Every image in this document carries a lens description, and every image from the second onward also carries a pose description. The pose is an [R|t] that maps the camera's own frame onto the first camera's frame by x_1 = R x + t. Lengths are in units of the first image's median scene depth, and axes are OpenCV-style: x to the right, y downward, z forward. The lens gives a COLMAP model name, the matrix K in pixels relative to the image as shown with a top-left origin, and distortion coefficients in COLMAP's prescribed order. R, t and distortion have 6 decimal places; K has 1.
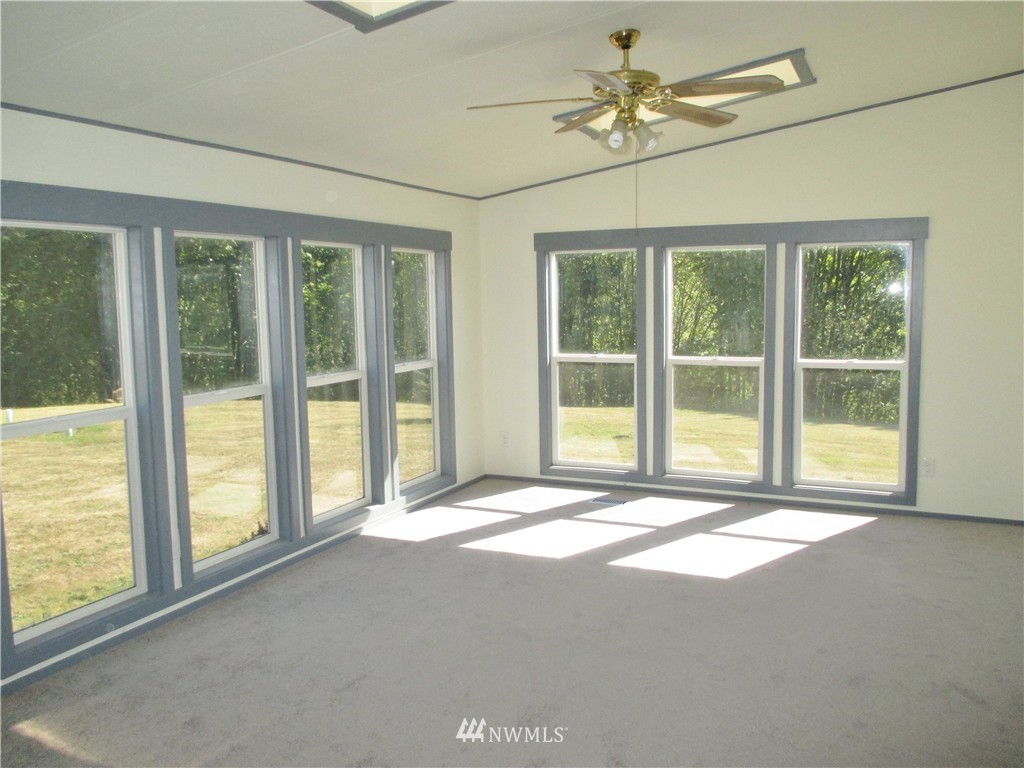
lens RADIAL K [[861.4, 0, 510.9], [0, 861.4, 384.8], [0, 0, 1]] dist [-0.015428, -0.015078]
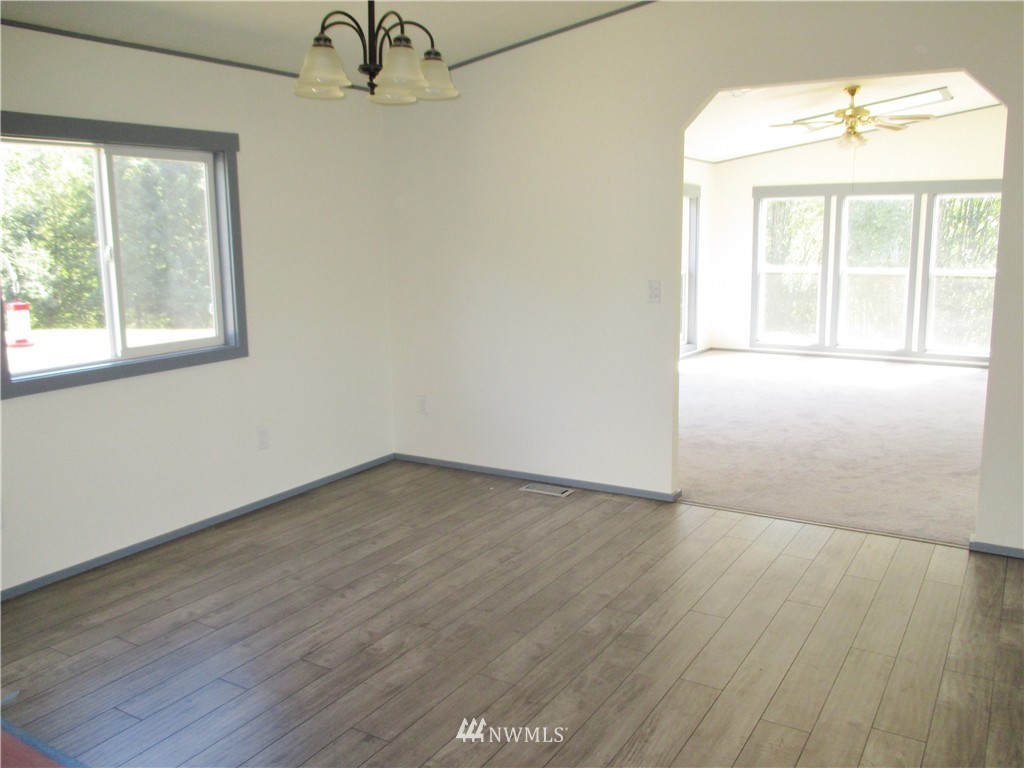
lens RADIAL K [[861.4, 0, 514.3], [0, 861.4, 380.7], [0, 0, 1]] dist [-0.015428, -0.015078]
pose [[0.993105, 0.026491, -0.114199, -0.207157], [-0.019758, 0.998021, 0.059694, 0.082341], [0.115554, -0.057026, 0.991663, -0.561567]]
